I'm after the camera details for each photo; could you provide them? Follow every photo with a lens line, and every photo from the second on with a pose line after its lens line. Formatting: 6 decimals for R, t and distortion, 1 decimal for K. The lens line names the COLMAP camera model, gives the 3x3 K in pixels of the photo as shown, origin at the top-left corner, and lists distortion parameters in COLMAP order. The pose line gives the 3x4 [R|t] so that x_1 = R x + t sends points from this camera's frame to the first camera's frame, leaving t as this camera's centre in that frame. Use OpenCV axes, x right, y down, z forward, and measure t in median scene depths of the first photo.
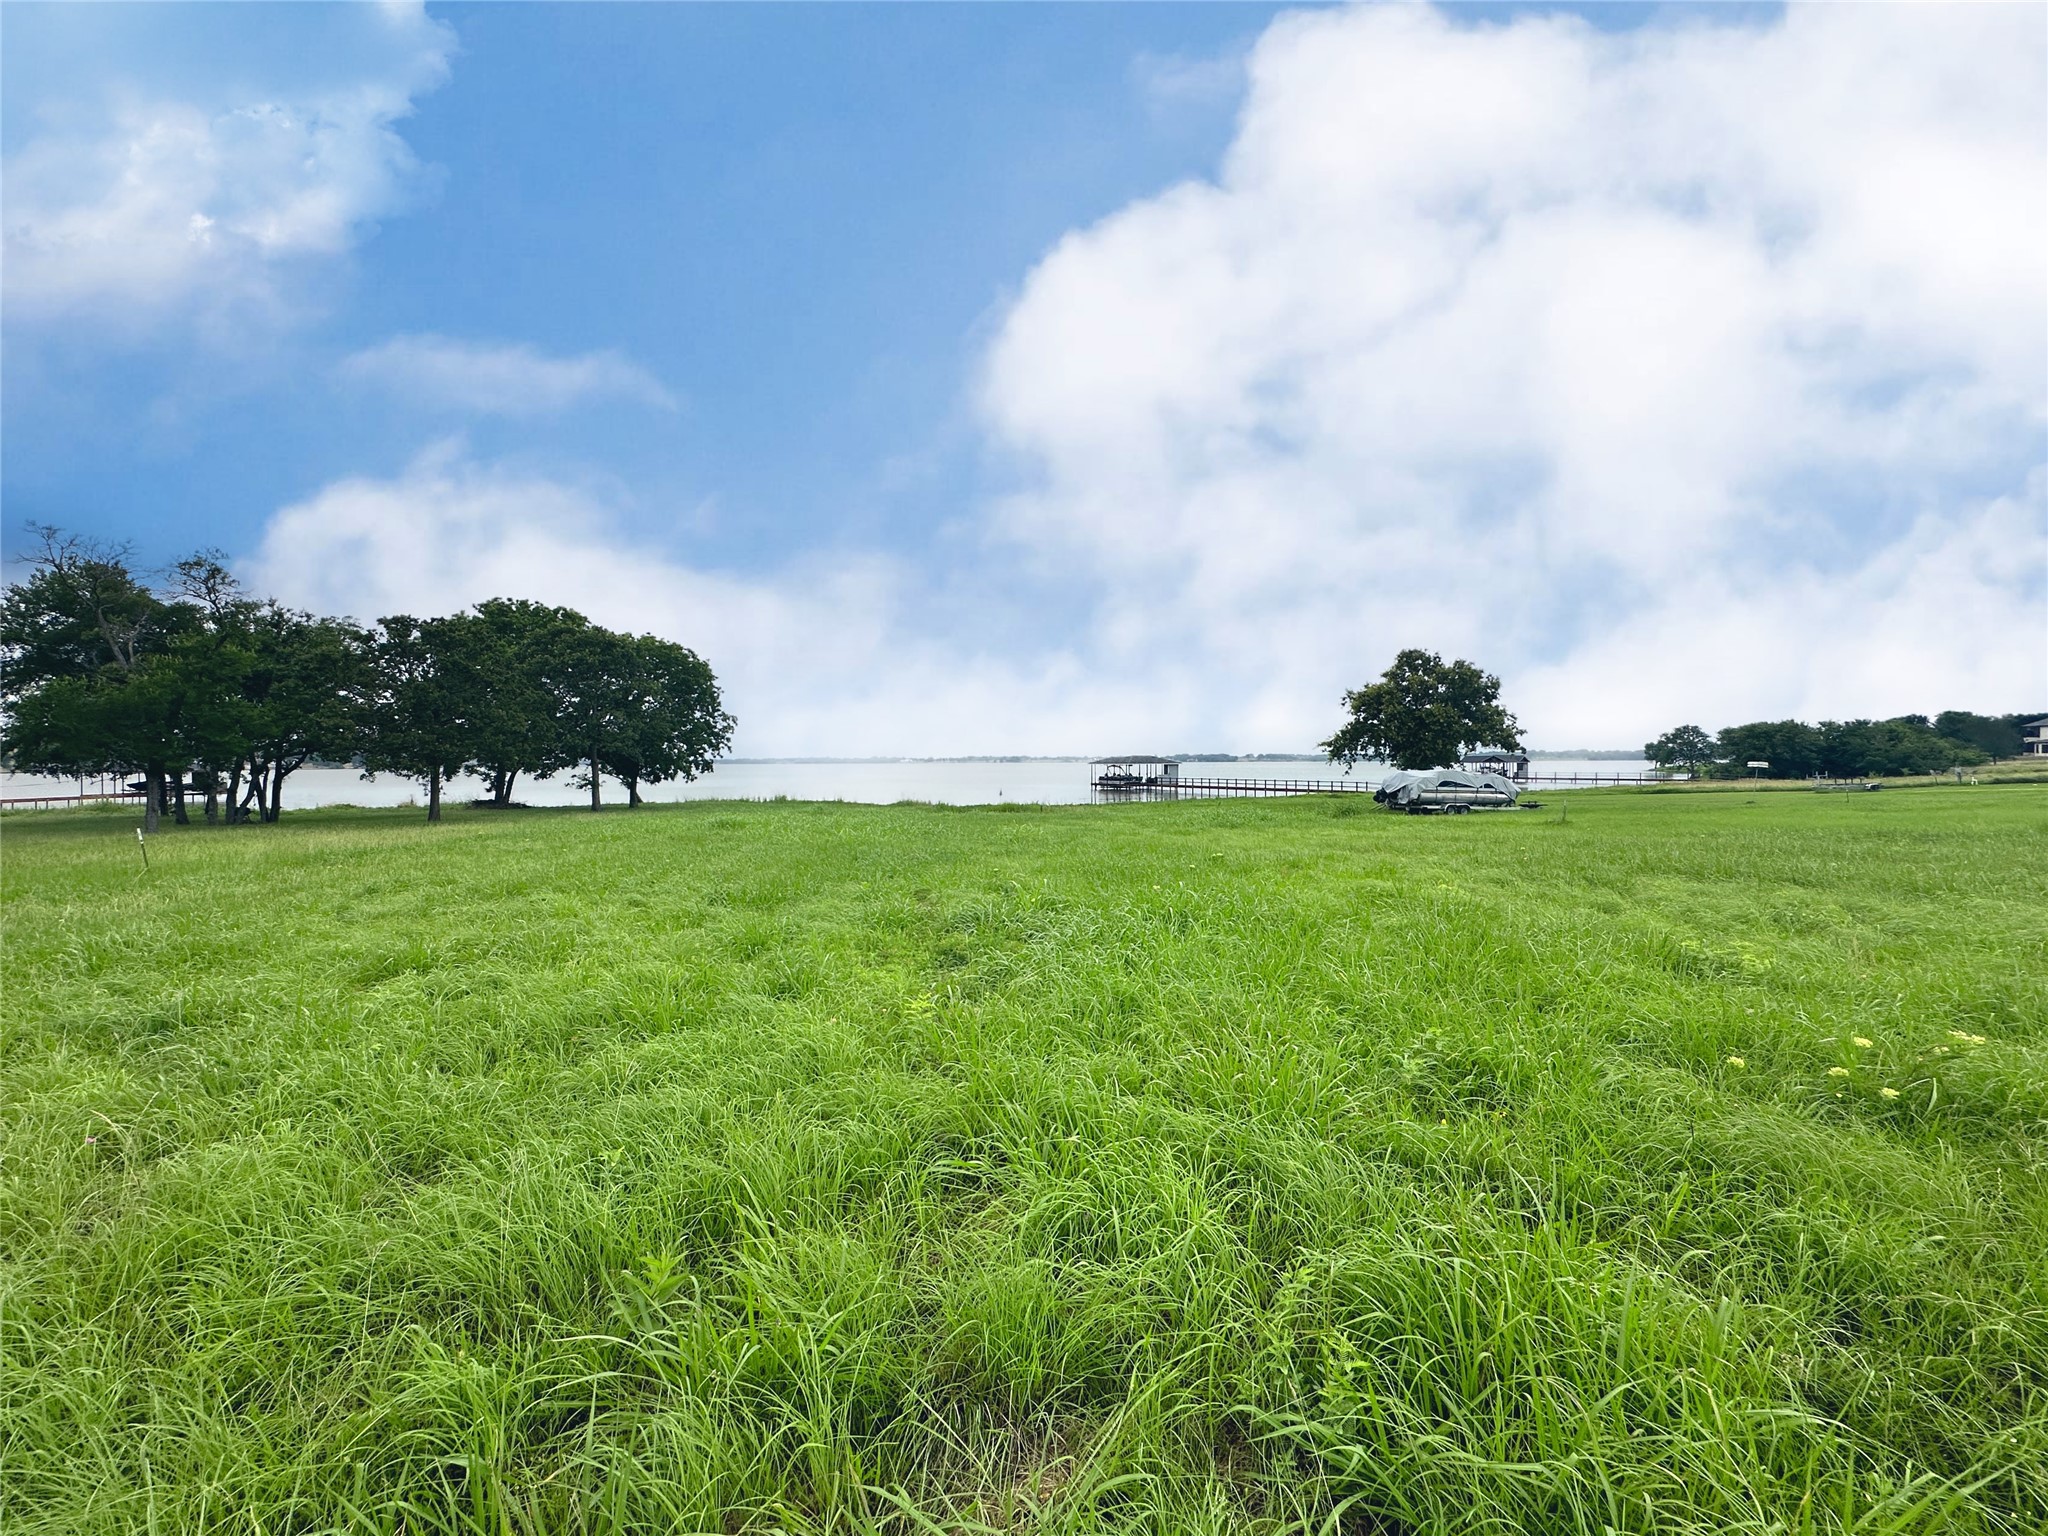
lens RADIAL K [[814.1, 0, 1021.6], [0, 814.1, 767.0], [0, 0, 1]] dist [-0.004576, 0.000318]
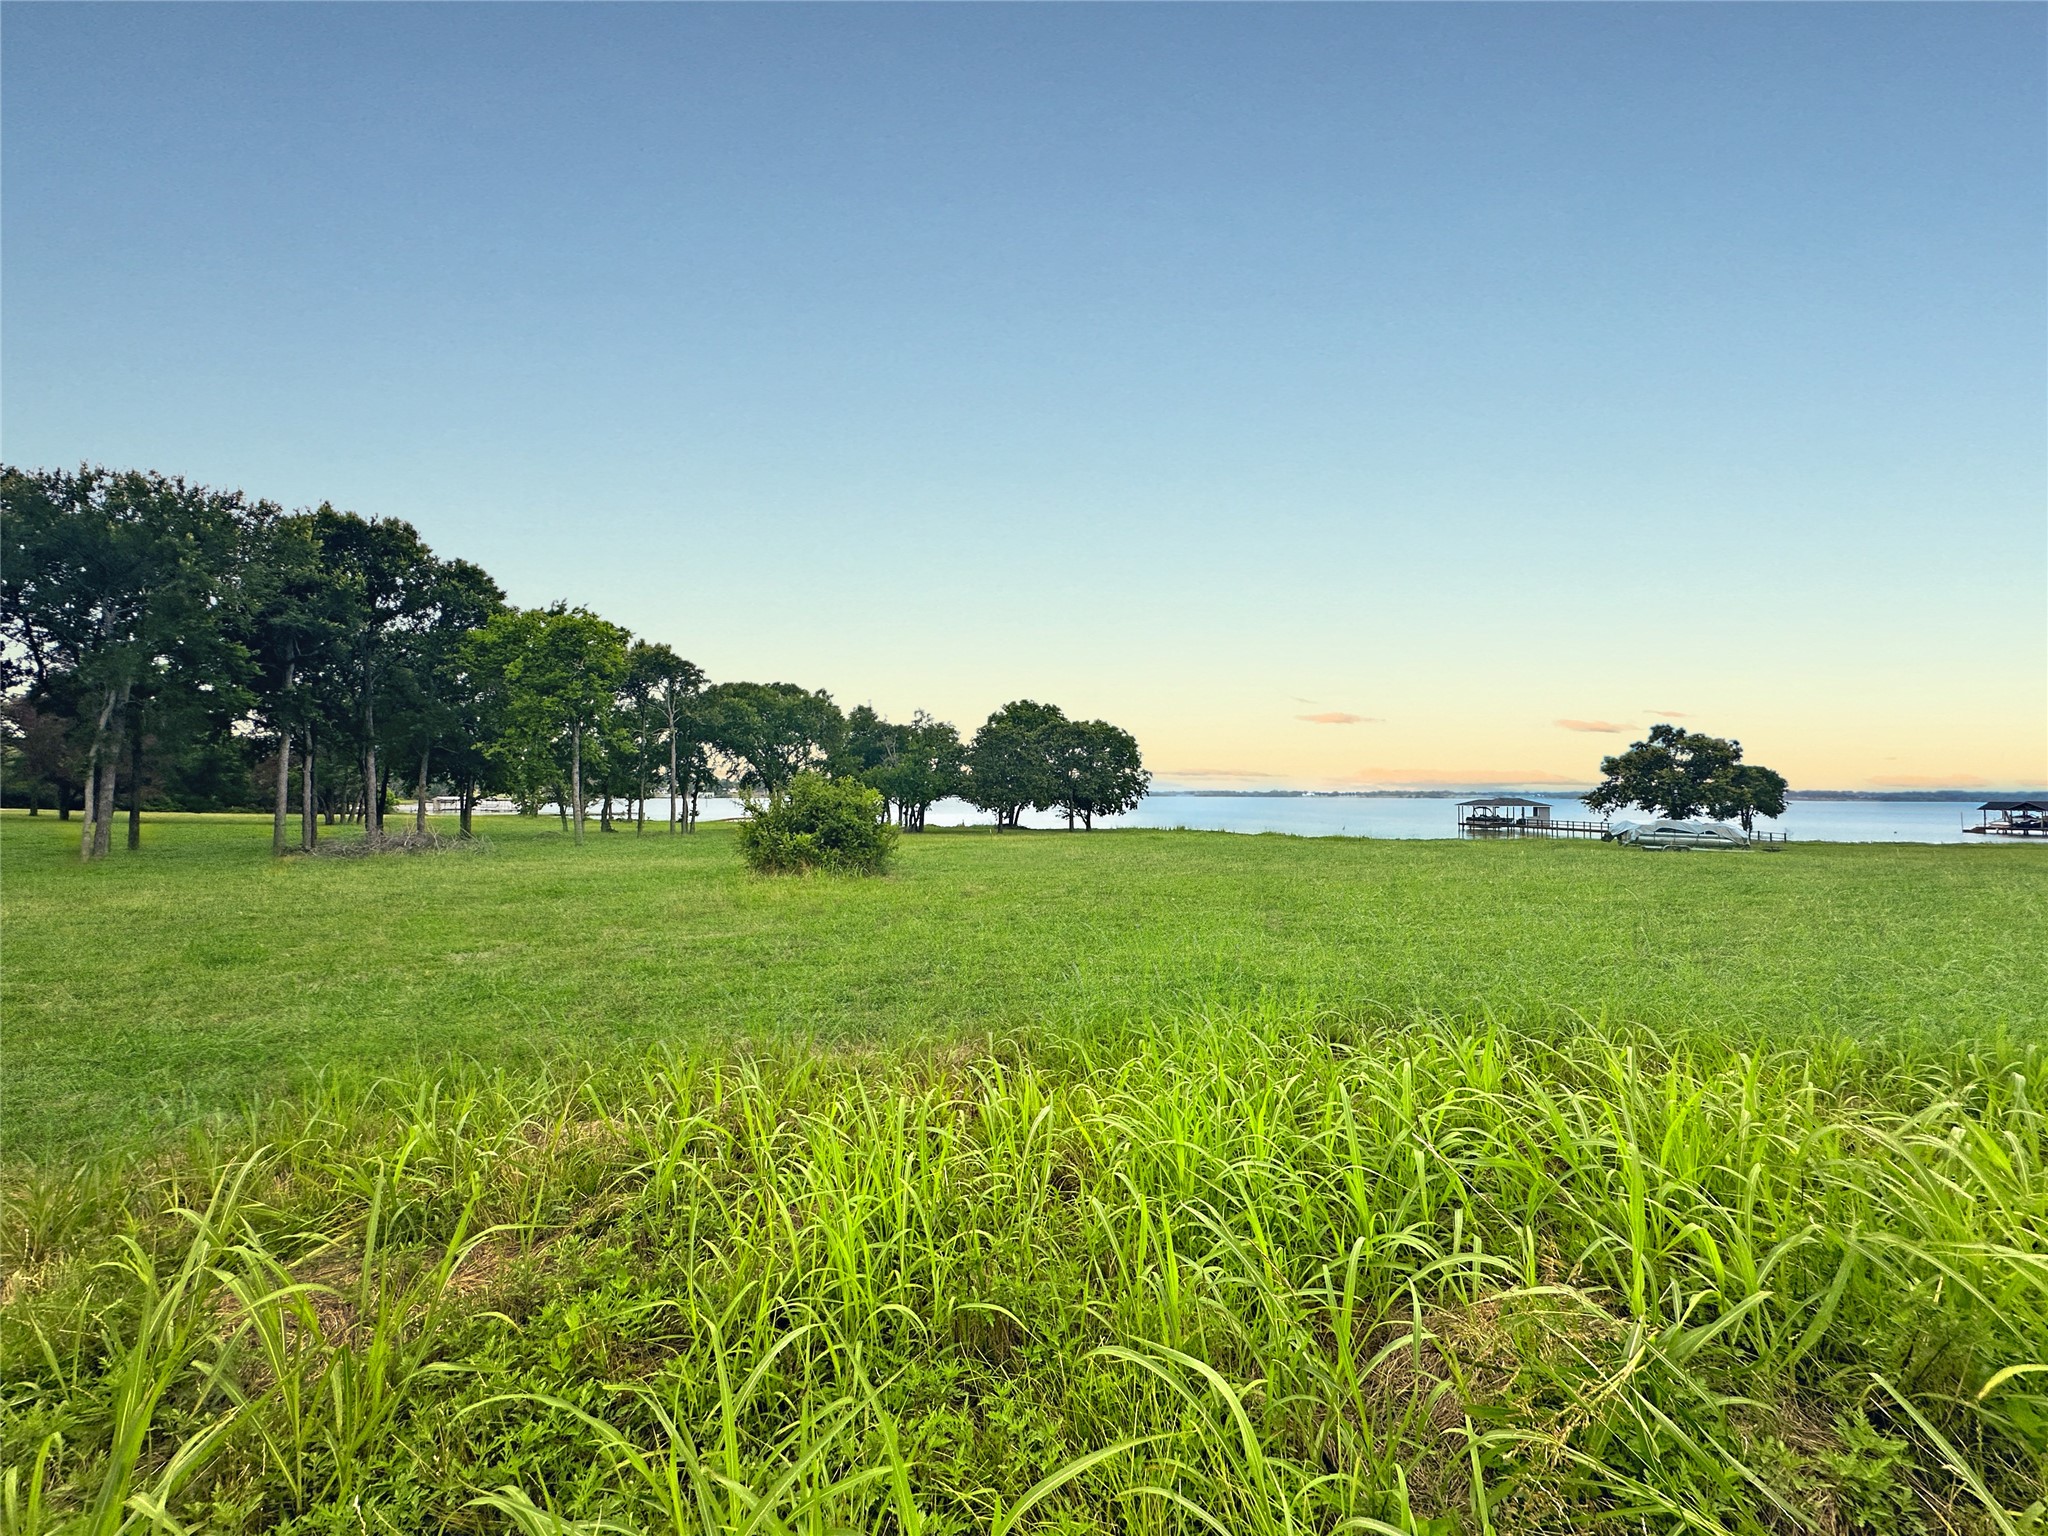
lens RADIAL K [[814.1, 0, 1023.6], [0, 814.1, 769.6], [0, 0, 1]] dist [-0.004576, 0.000318]
pose [[0.887695, -0.004589, -0.460410, 0.125420], [-0.012654, 0.999330, -0.034357, -0.011828], [0.460259, 0.036325, 0.887041, -0.425697]]
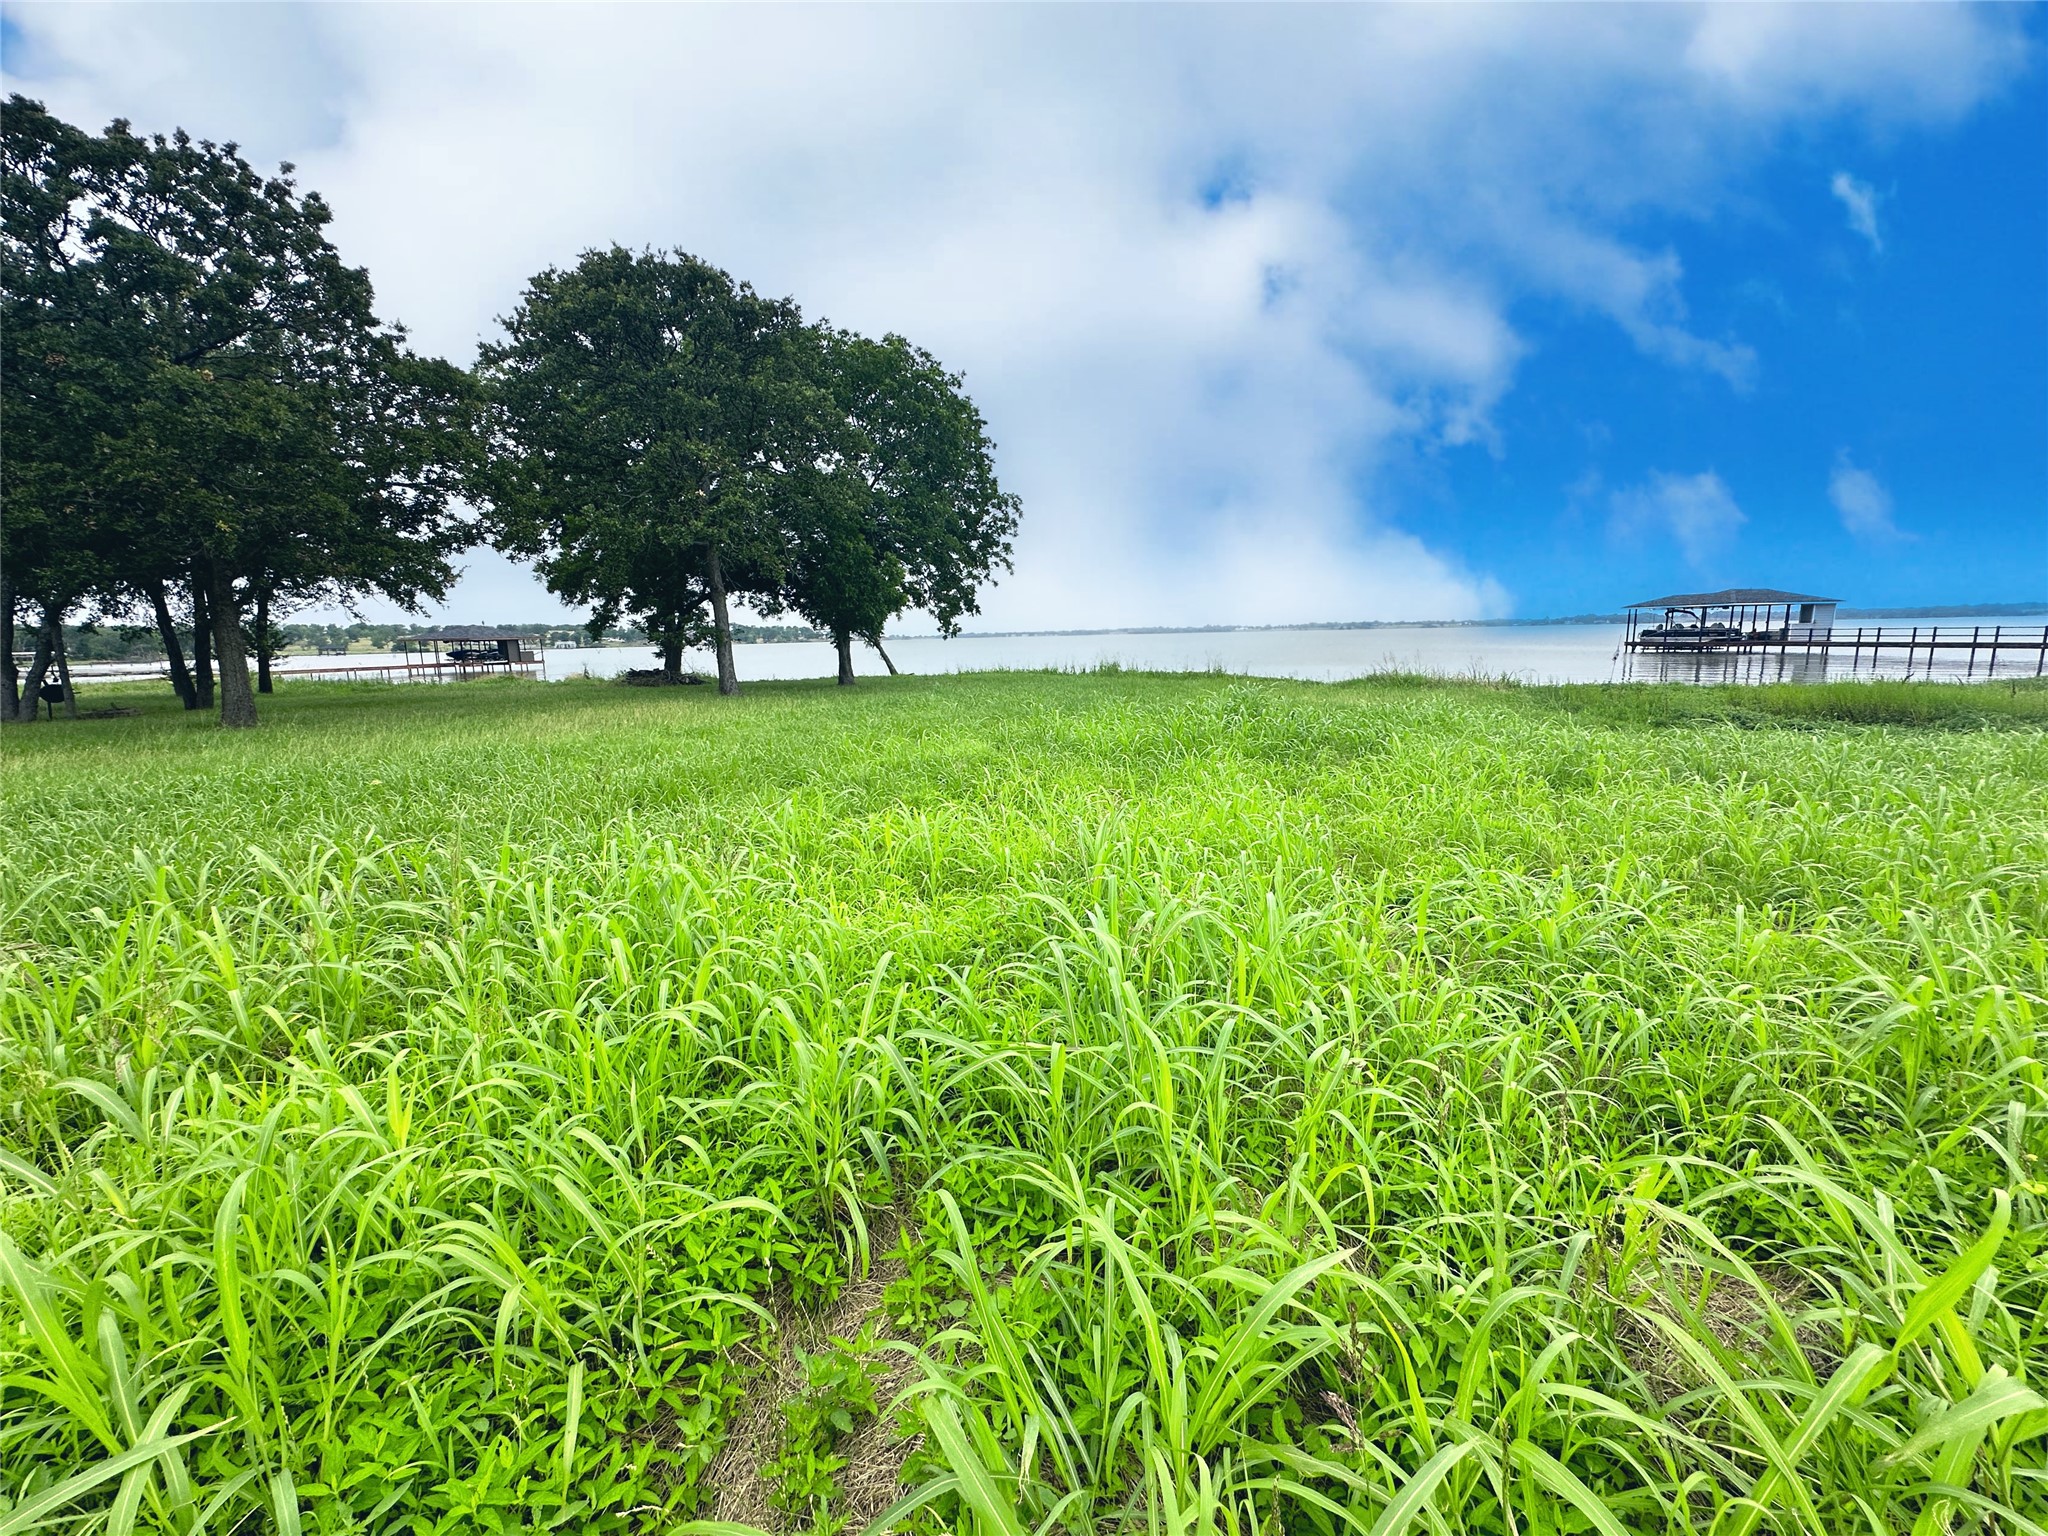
lens RADIAL K [[814.1, 0, 1023.5], [0, 814.1, 769.3], [0, 0, 1]] dist [-0.004576, 0.000318]
pose [[0.921957, 0.047217, -0.384404, -0.150692], [0.015074, 0.987414, 0.157439, 0.021302], [0.387000, -0.150947, 0.909641, 0.521146]]
